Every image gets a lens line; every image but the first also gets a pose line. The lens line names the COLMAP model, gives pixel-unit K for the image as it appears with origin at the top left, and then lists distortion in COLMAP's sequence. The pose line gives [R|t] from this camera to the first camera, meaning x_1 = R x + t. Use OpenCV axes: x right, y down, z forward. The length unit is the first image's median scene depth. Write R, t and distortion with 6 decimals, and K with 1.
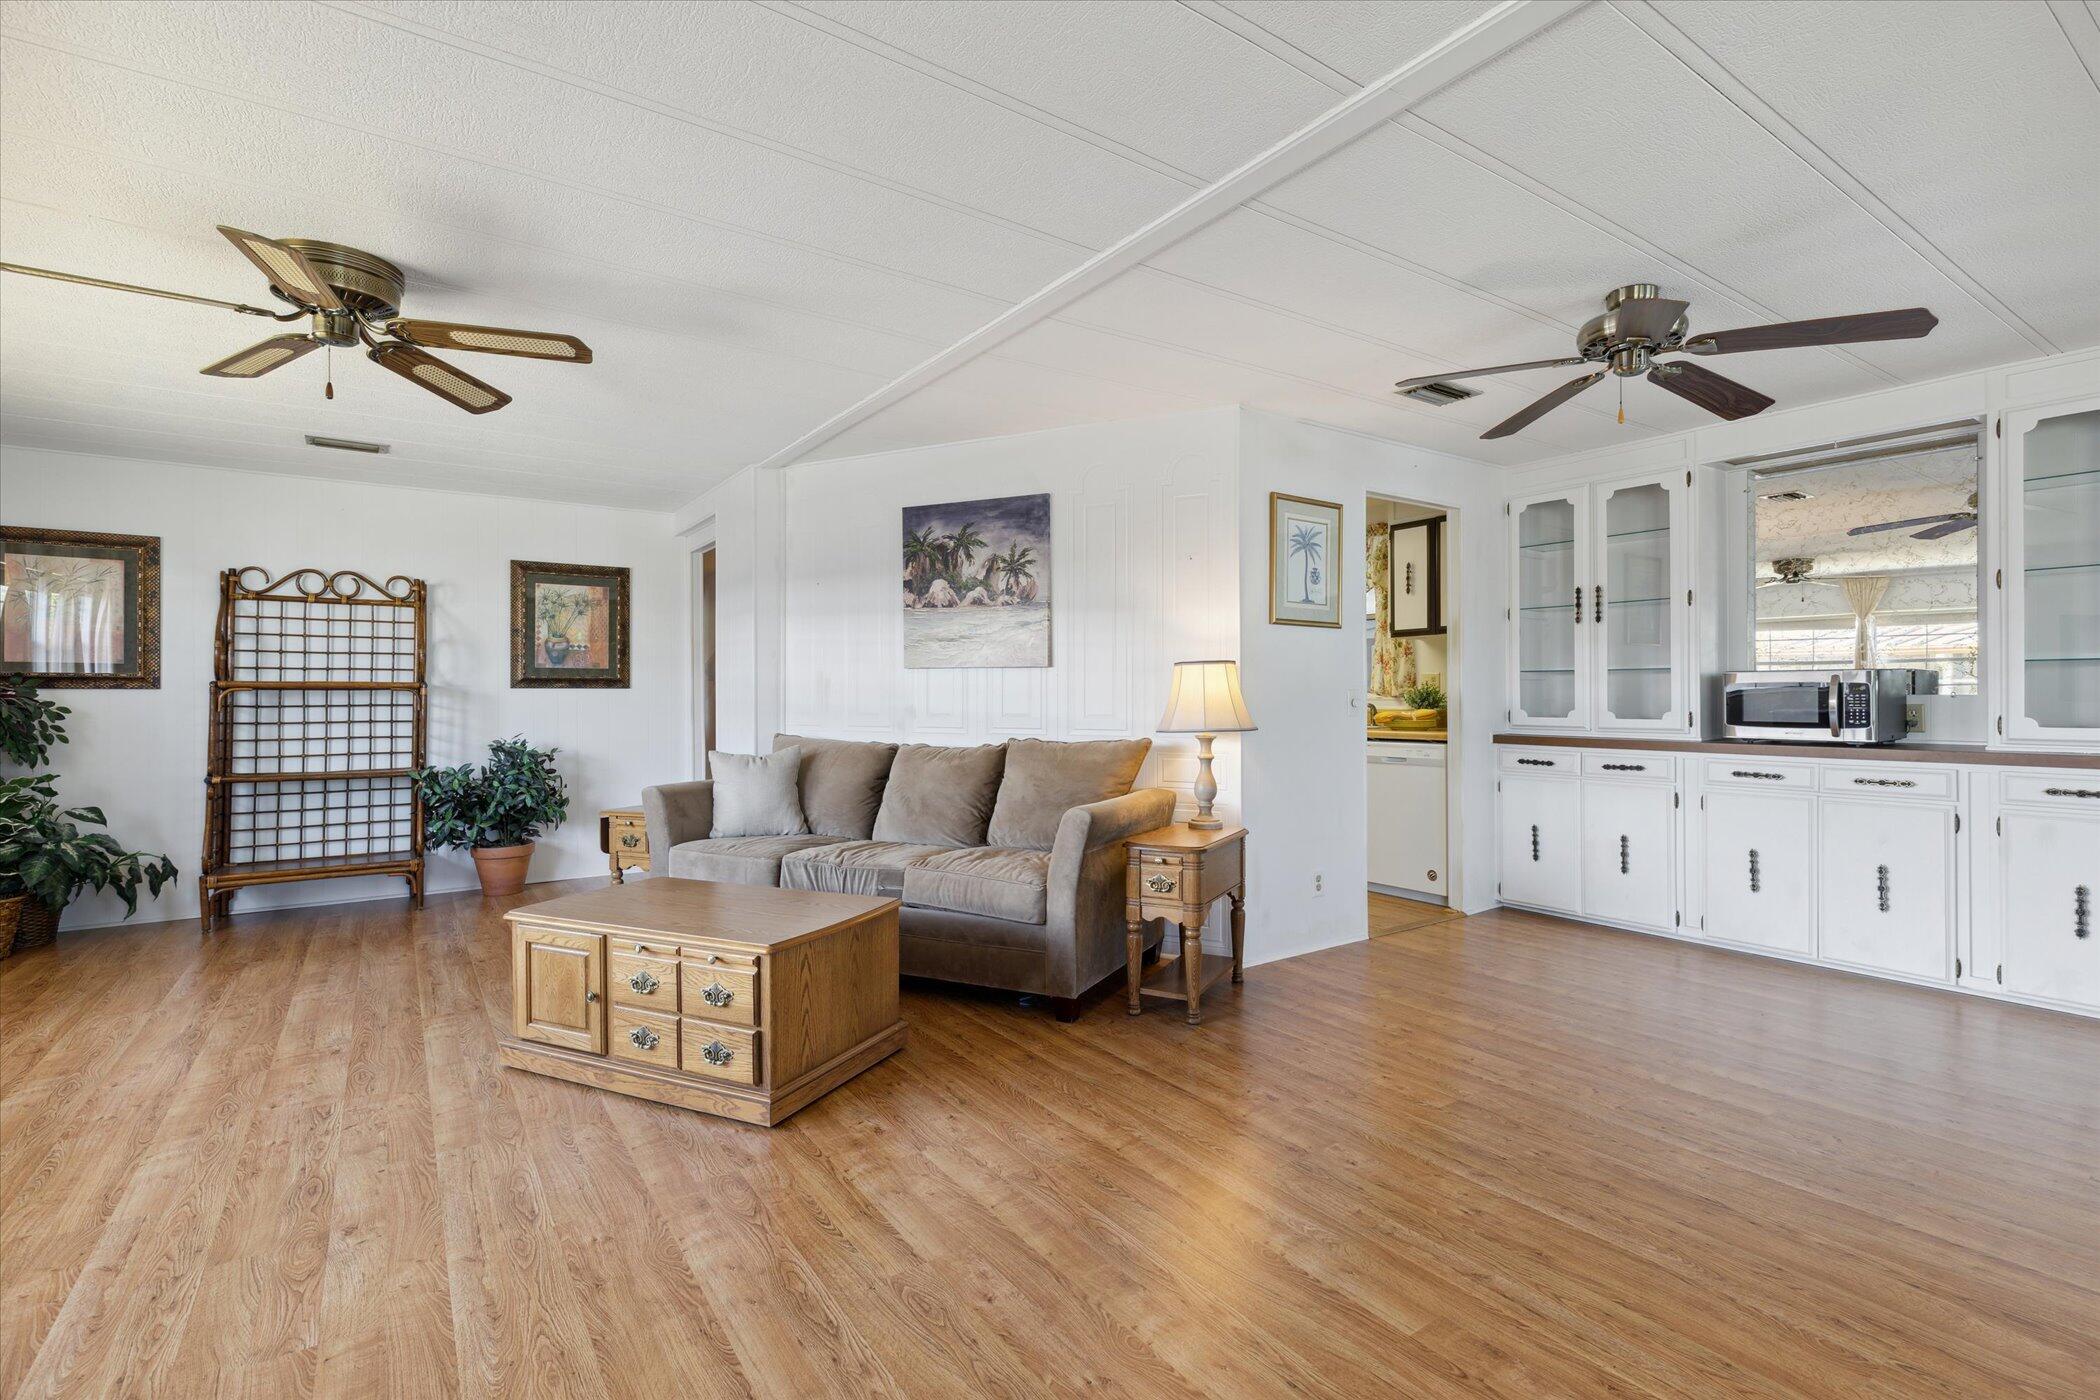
lens RADIAL K [[973.6, 0, 1084.3], [0, 973.6, 699.2], [0, 0, 1]] dist [0.001652, 0.000328]
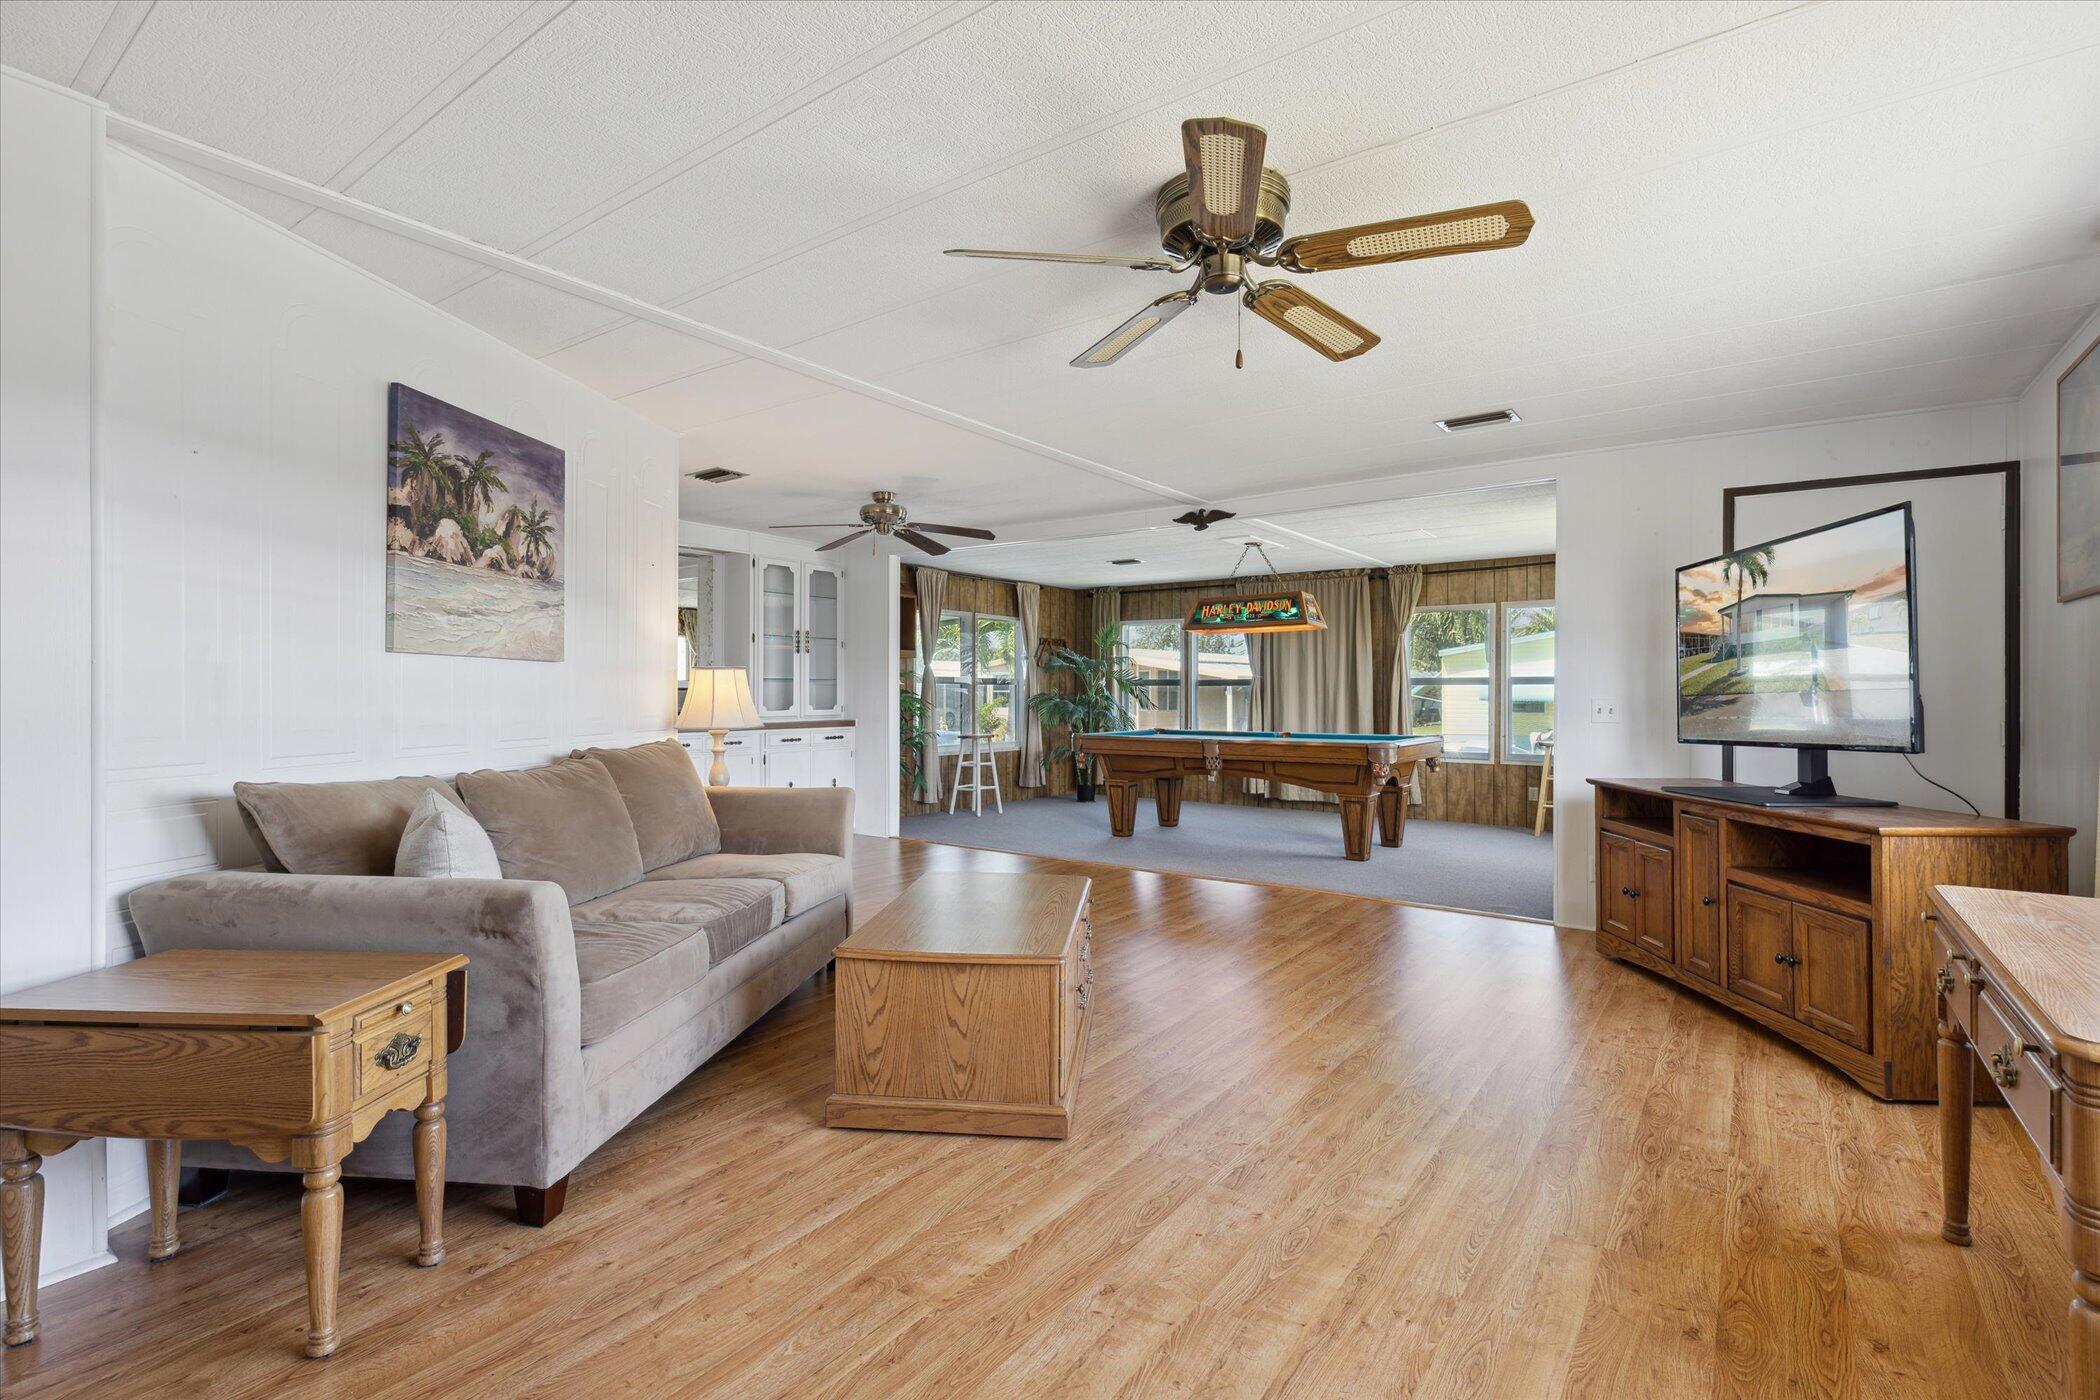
lens RADIAL K [[961.1, 0, 1050.5], [0, 961.1, 687.8], [0, 0, 1]] dist [0.001203, -0.000385]
pose [[-0.314769, 0.007491, 0.949139, -0.897529], [0.005467, 0.999967, -0.006079, -0.003685], [-0.949153, 0.003275, -0.314799, 0.828361]]
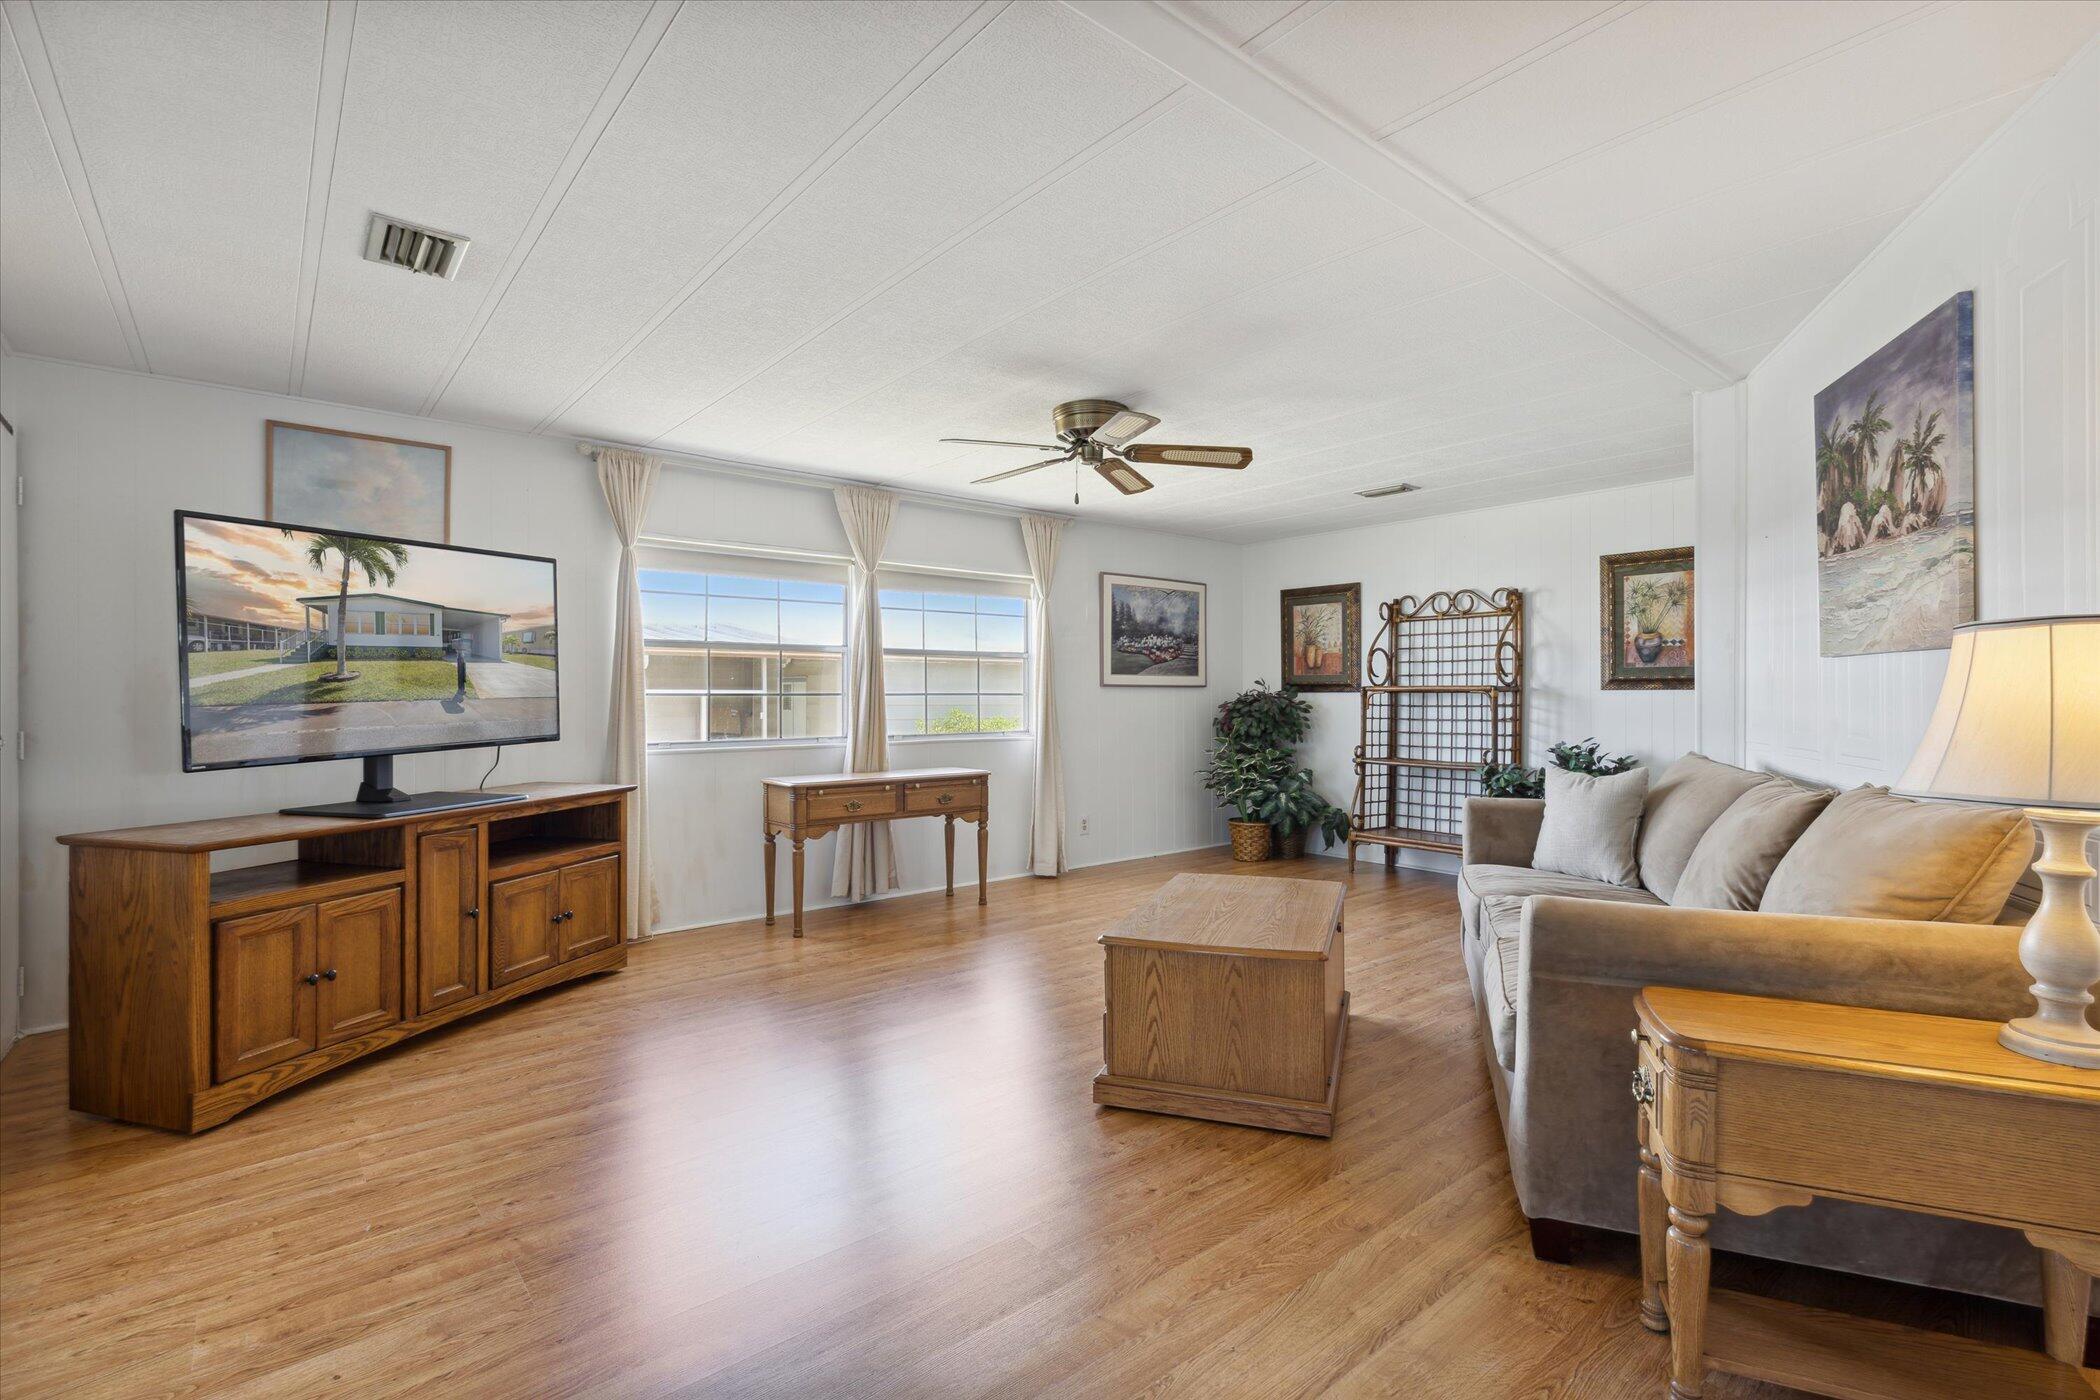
lens RADIAL K [[953.4, 0, 1014.3], [0, 953.4, 700.1], [0, 0, 1]] dist [0.000961, 0.000176]
pose [[0.046693, 0.006338, -0.998889, 0.403772], [-0.002088, 0.999978, 0.006247, -0.007395], [0.998907, 0.001794, 0.046705, 0.479562]]
